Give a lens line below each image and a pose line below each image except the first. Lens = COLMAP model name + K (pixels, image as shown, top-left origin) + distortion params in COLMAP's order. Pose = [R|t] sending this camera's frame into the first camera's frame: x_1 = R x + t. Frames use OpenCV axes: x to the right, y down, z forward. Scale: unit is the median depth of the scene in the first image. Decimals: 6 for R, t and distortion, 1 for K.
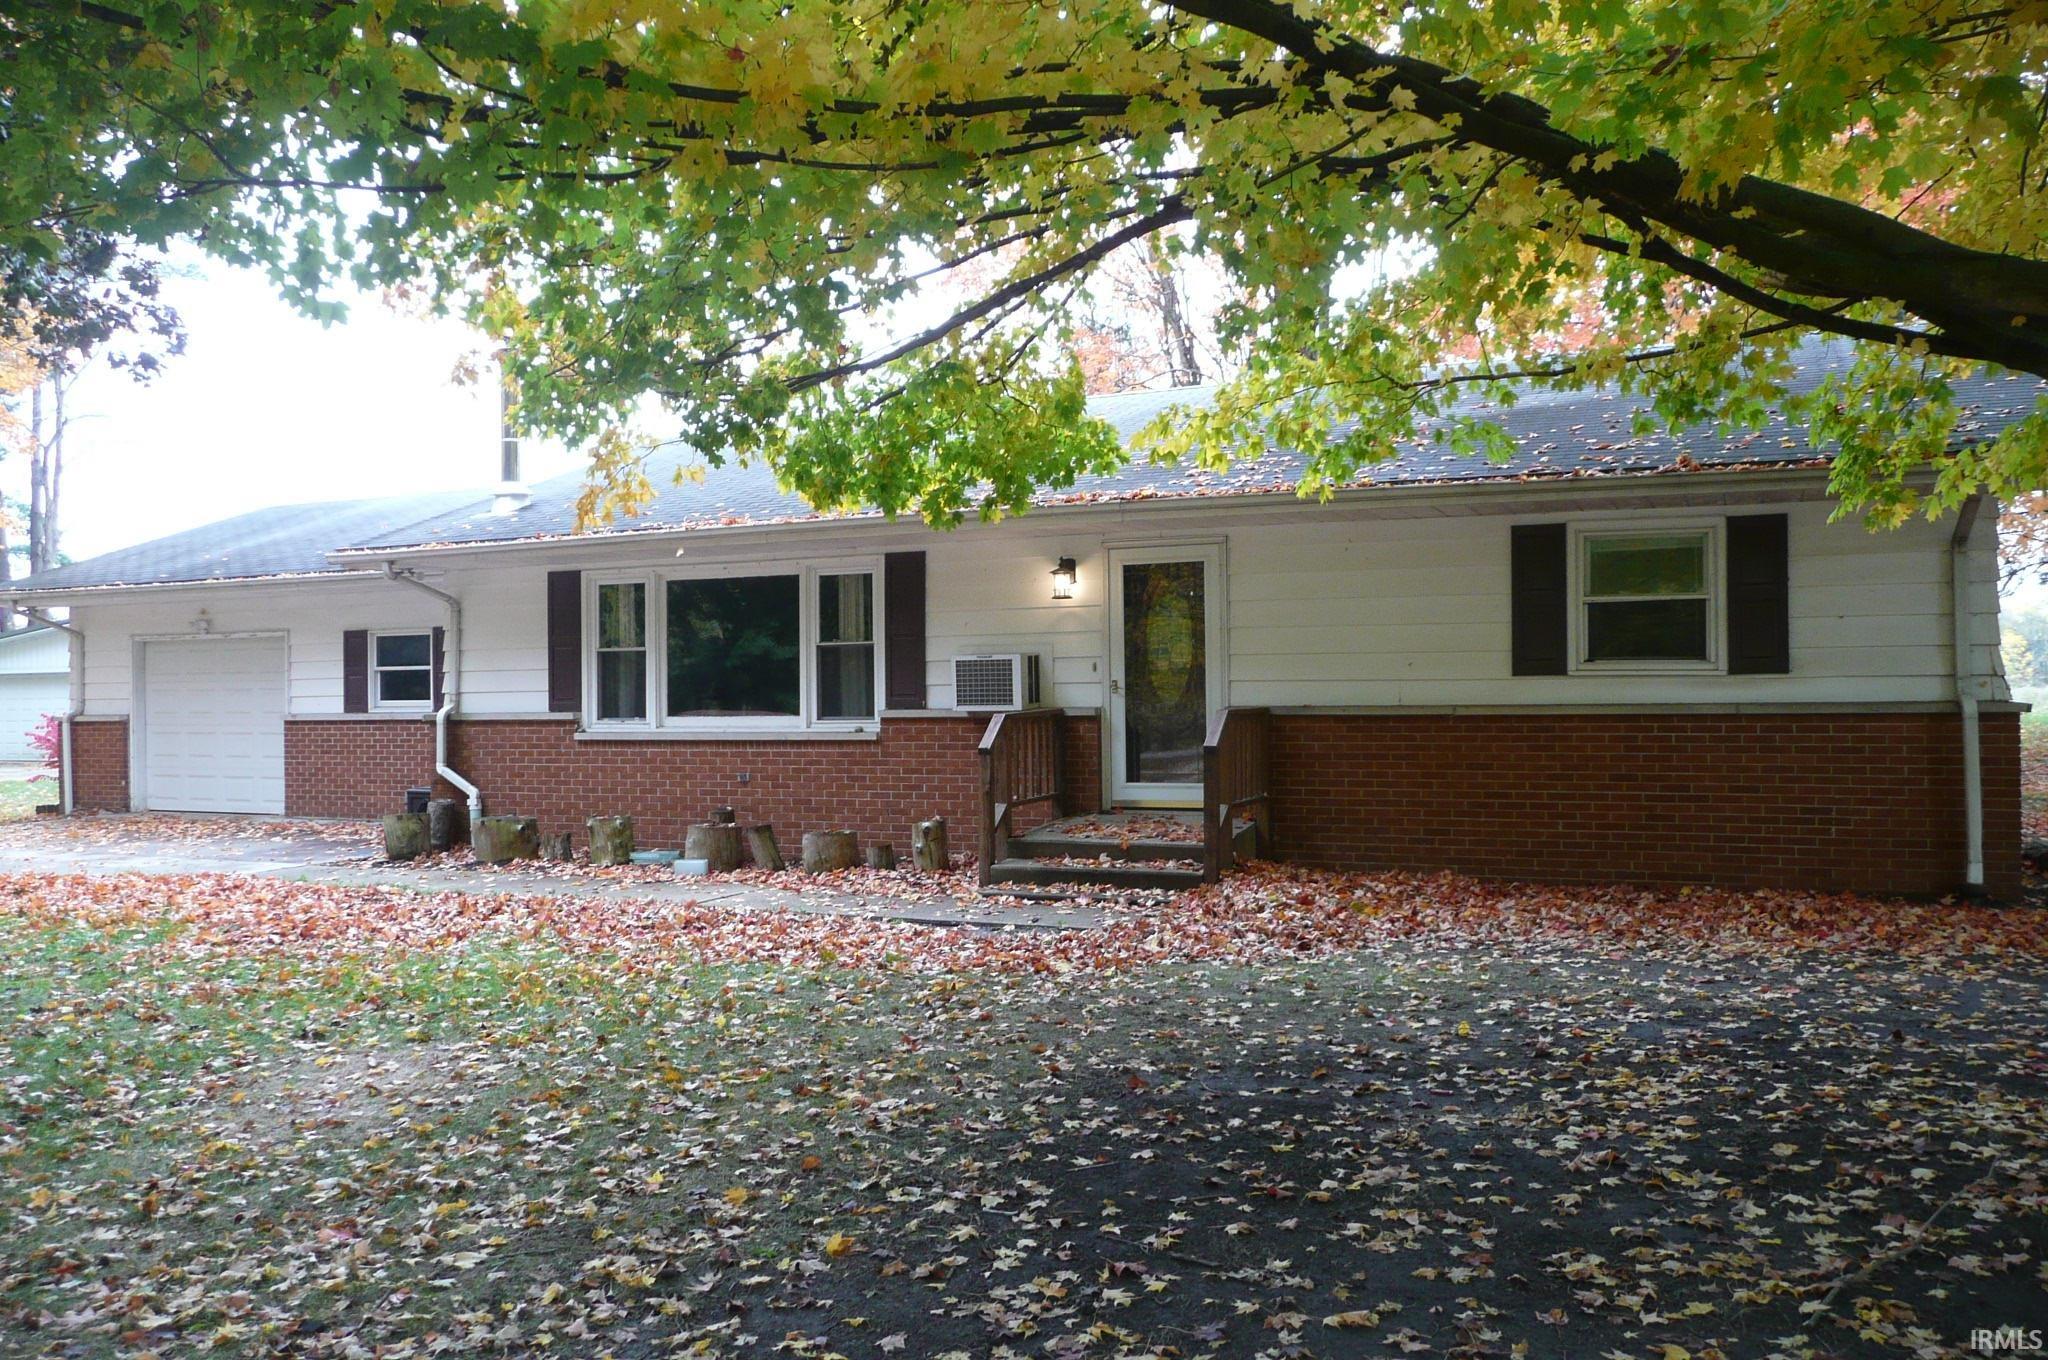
lens RADIAL K [[1590.8, 0, 1024.0], [0, 1590.8, 680.0], [0, 0, 1]] dist [-0.013840, 0.003234]
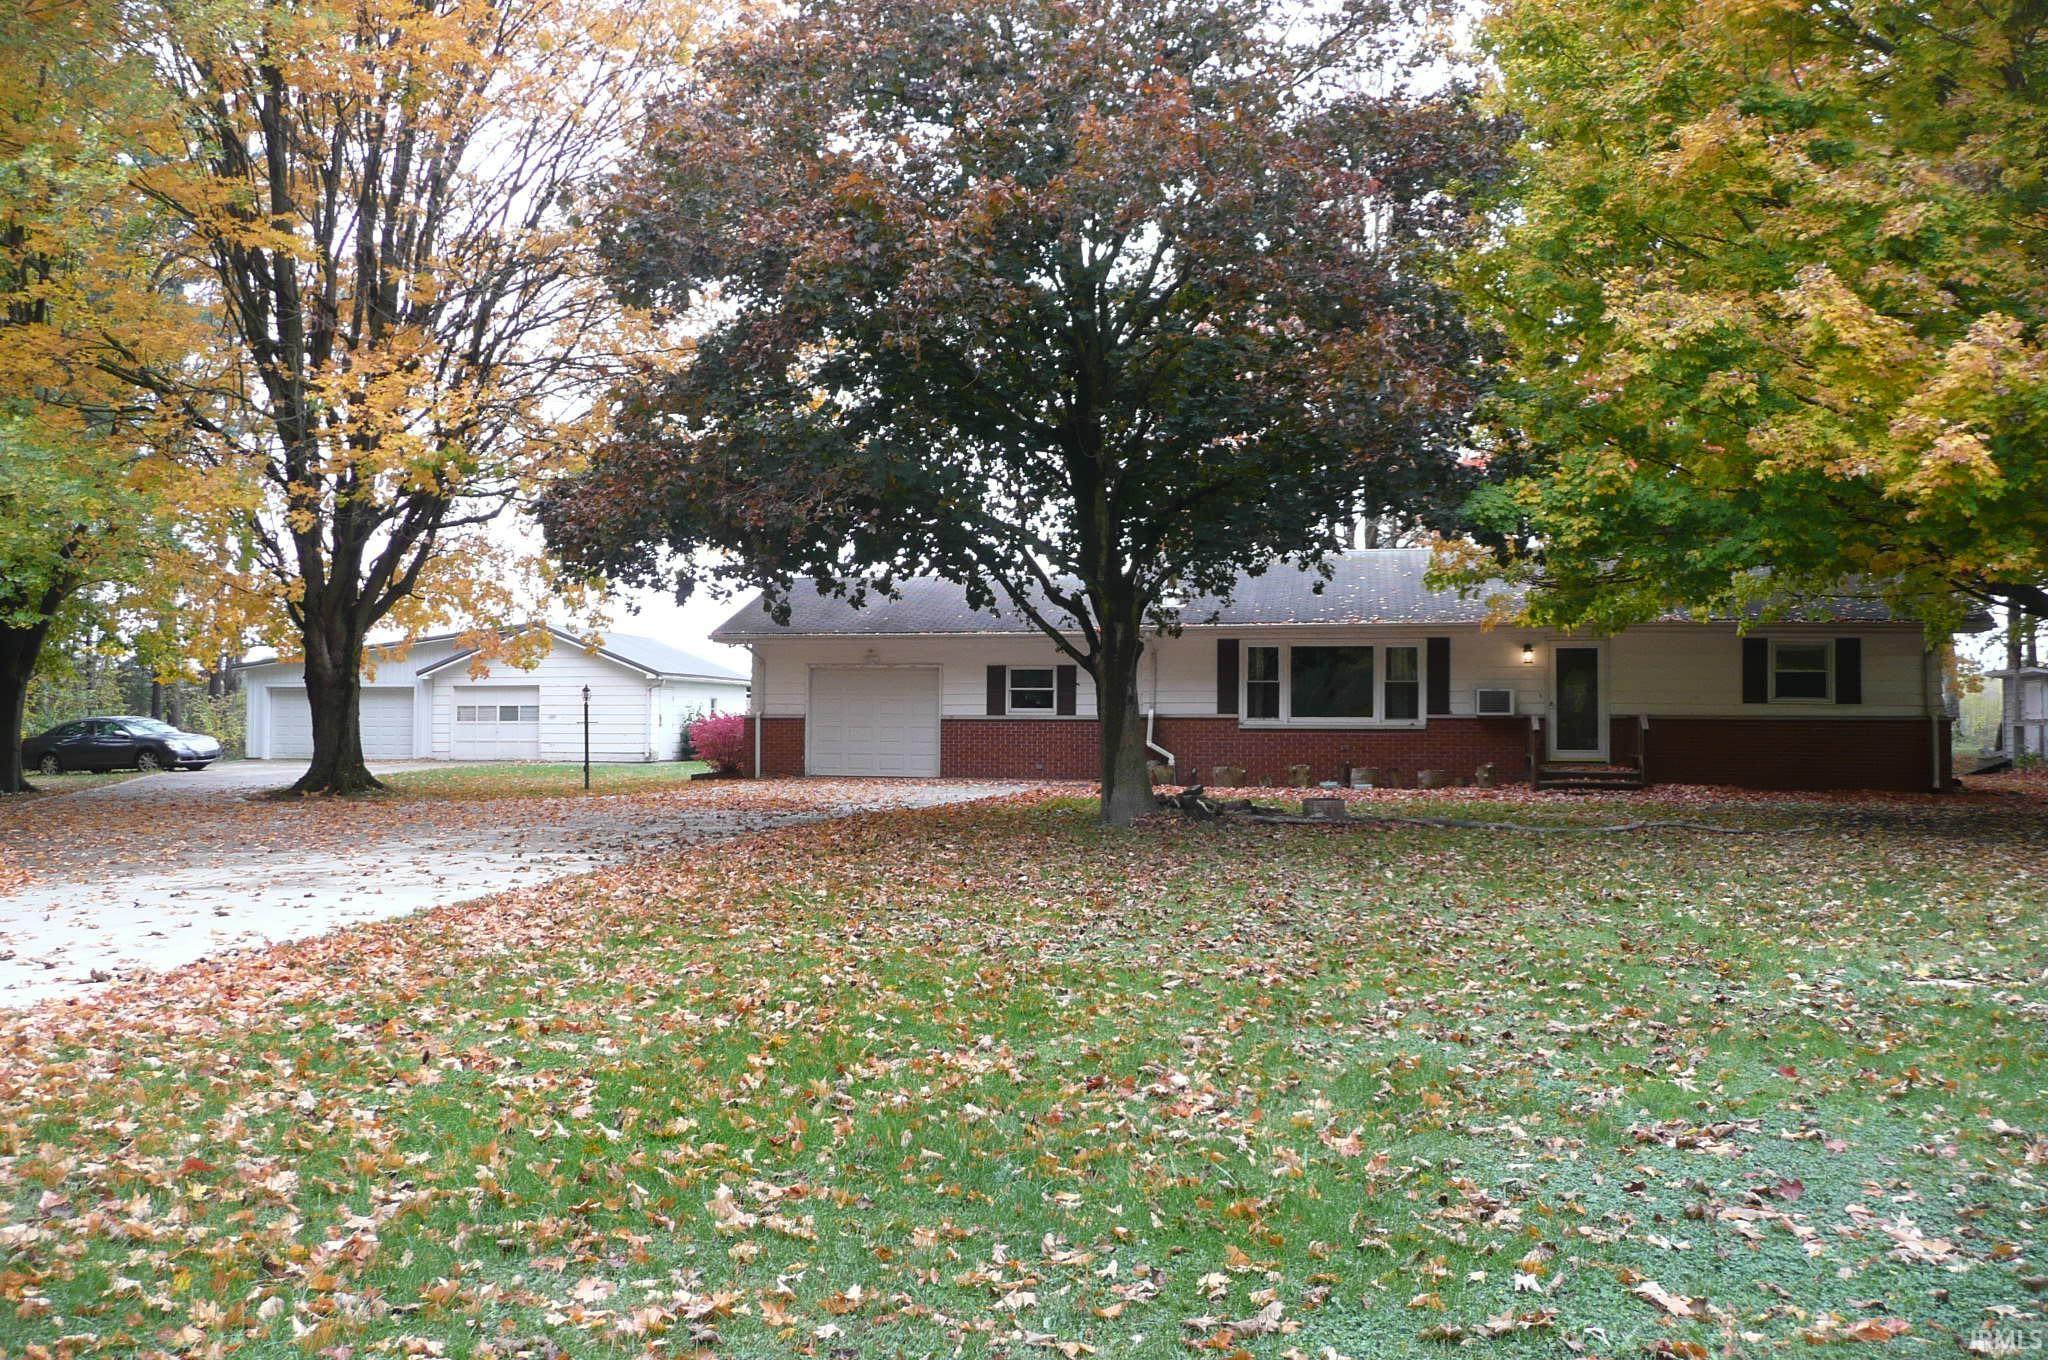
lens RADIAL K [[1590.8, 0, 1024.0], [0, 1590.8, 680.0], [0, 0, 1]] dist [-0.013840, 0.003234]
pose [[0.974930, 0.026675, 0.220905, -0.955124], [-0.020236, 0.999303, -0.031363, 0.044751], [-0.221588, 0.026107, 0.974791, -0.792338]]
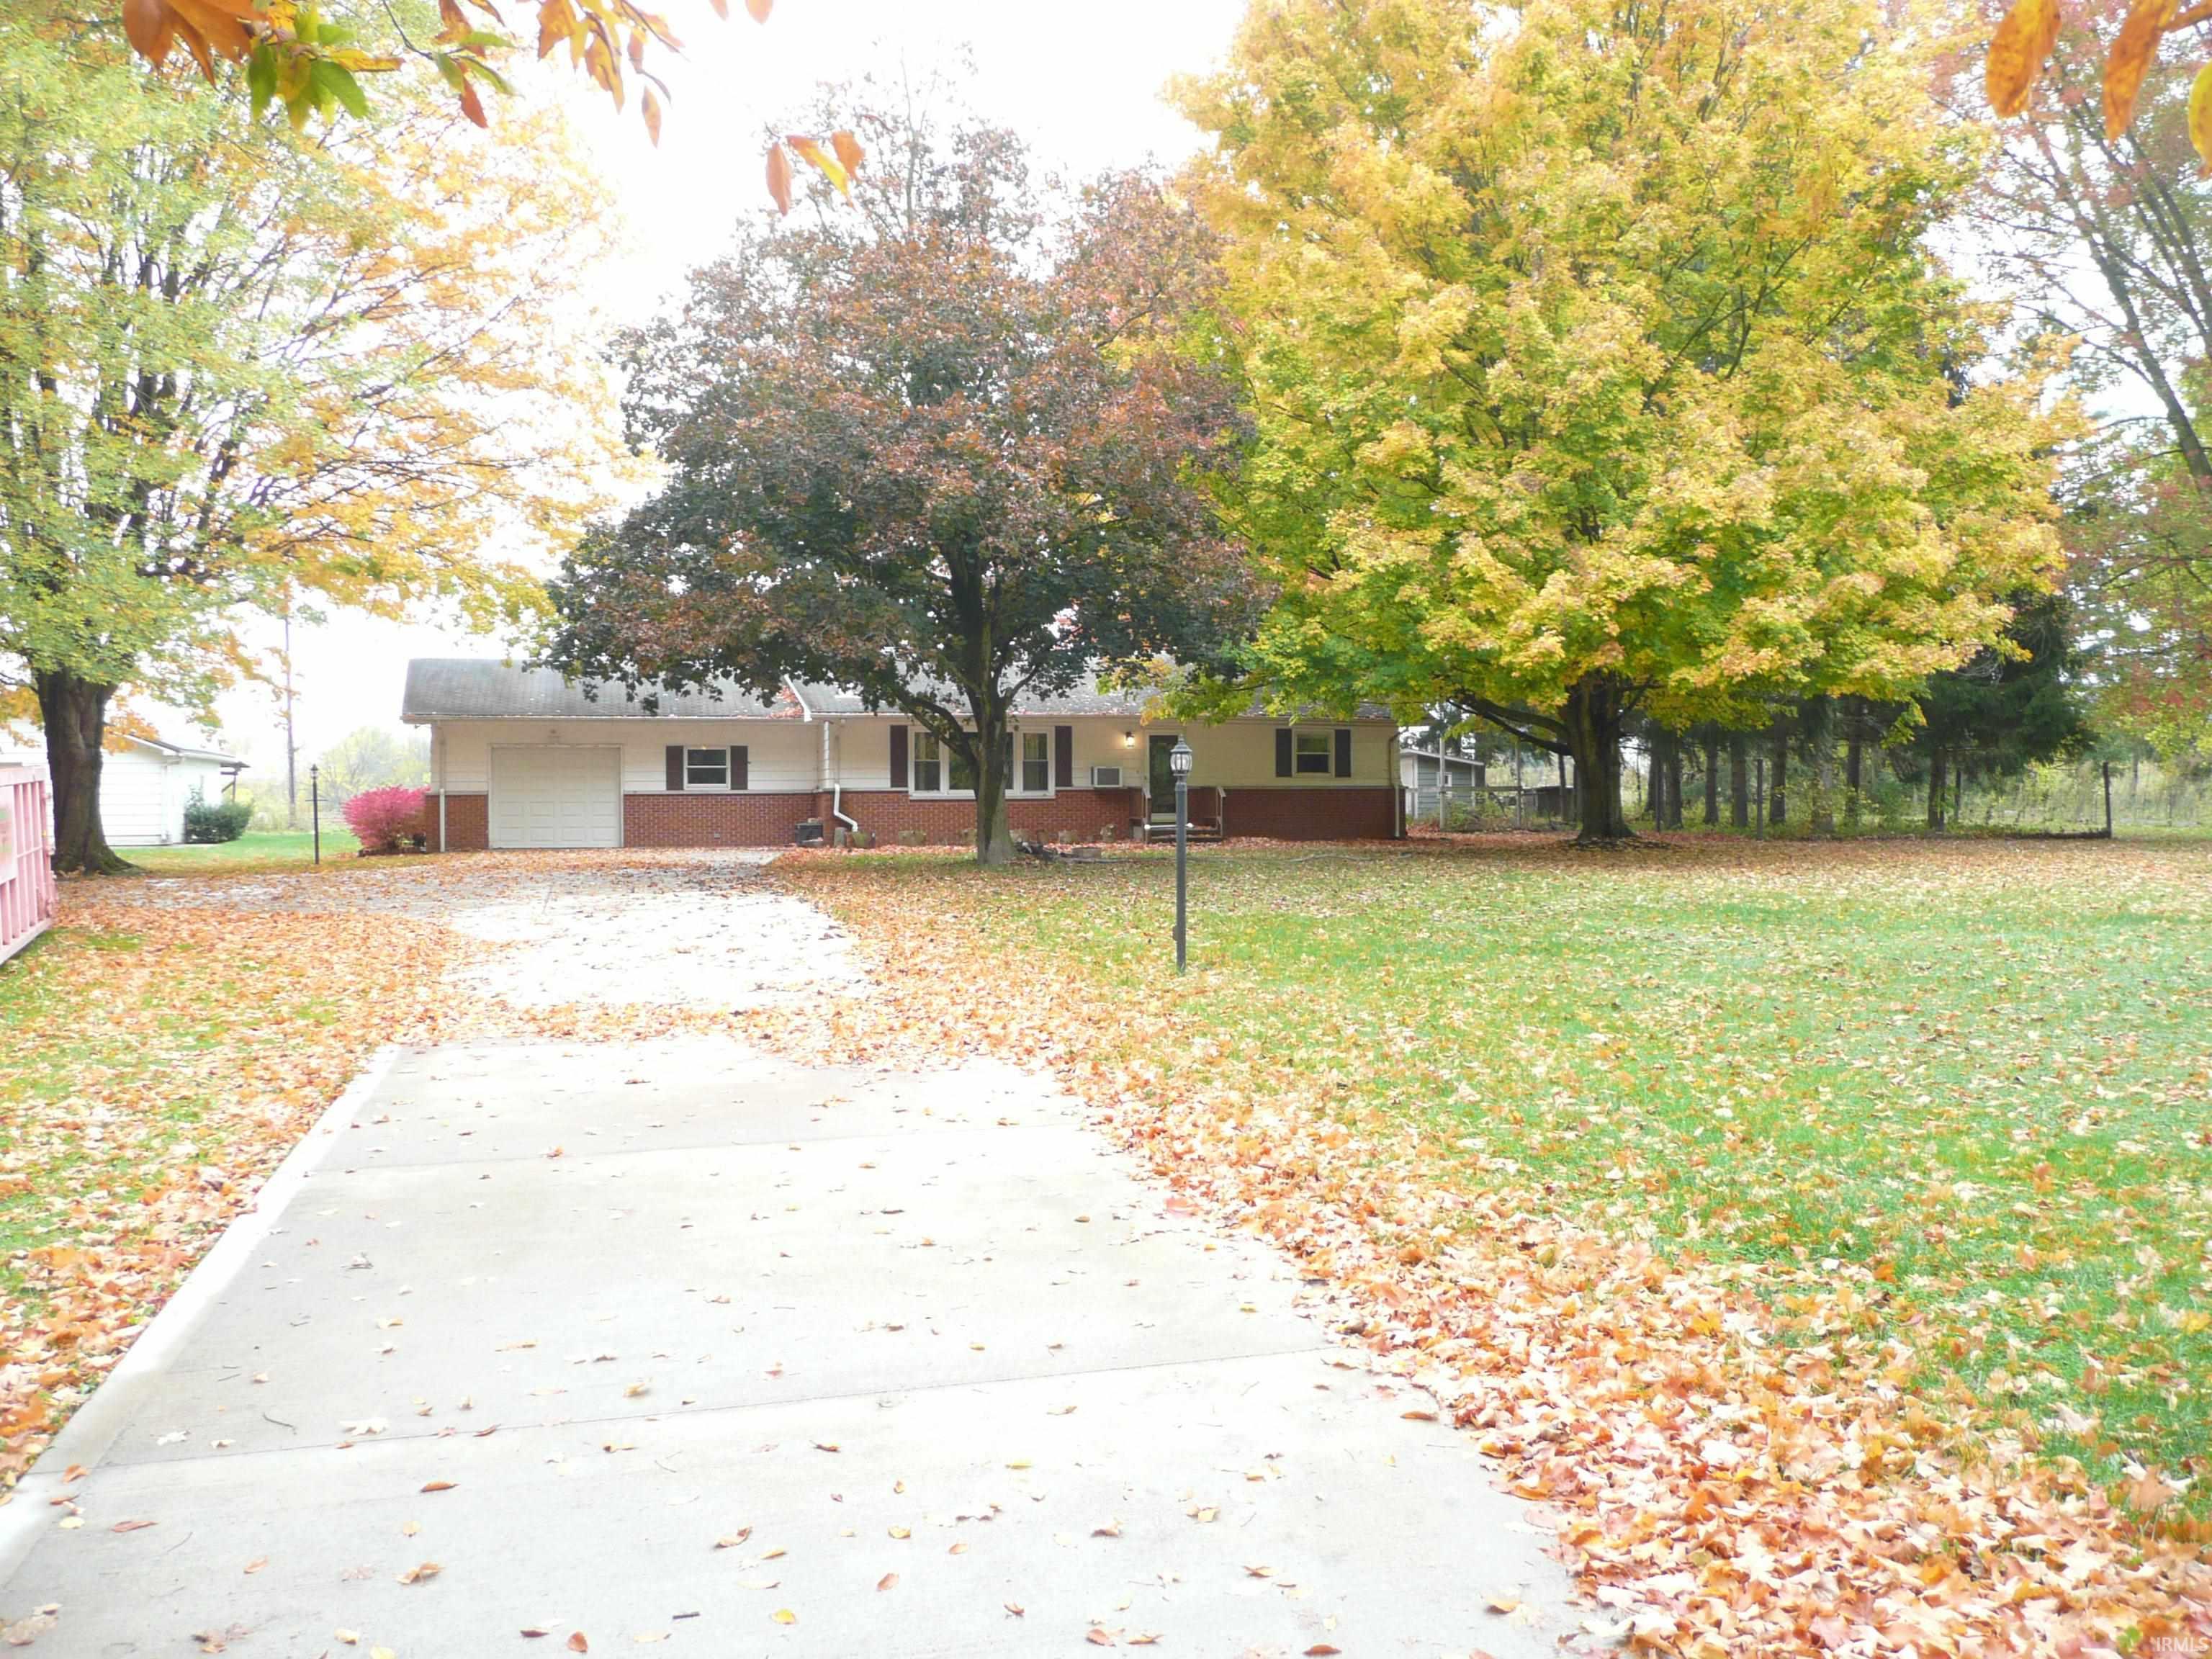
lens RADIAL K [[1781.4, 0, 1106.0], [0, 1781.4, 829.5], [0, 0, 1]] dist [0.002253, 0.003040]
pose [[0.770489, 0.001838, 0.637451, -1.704619], [-0.005870, 0.999974, 0.004212, 0.068620], [-0.637426, -0.006988, 0.770480, -1.158396]]
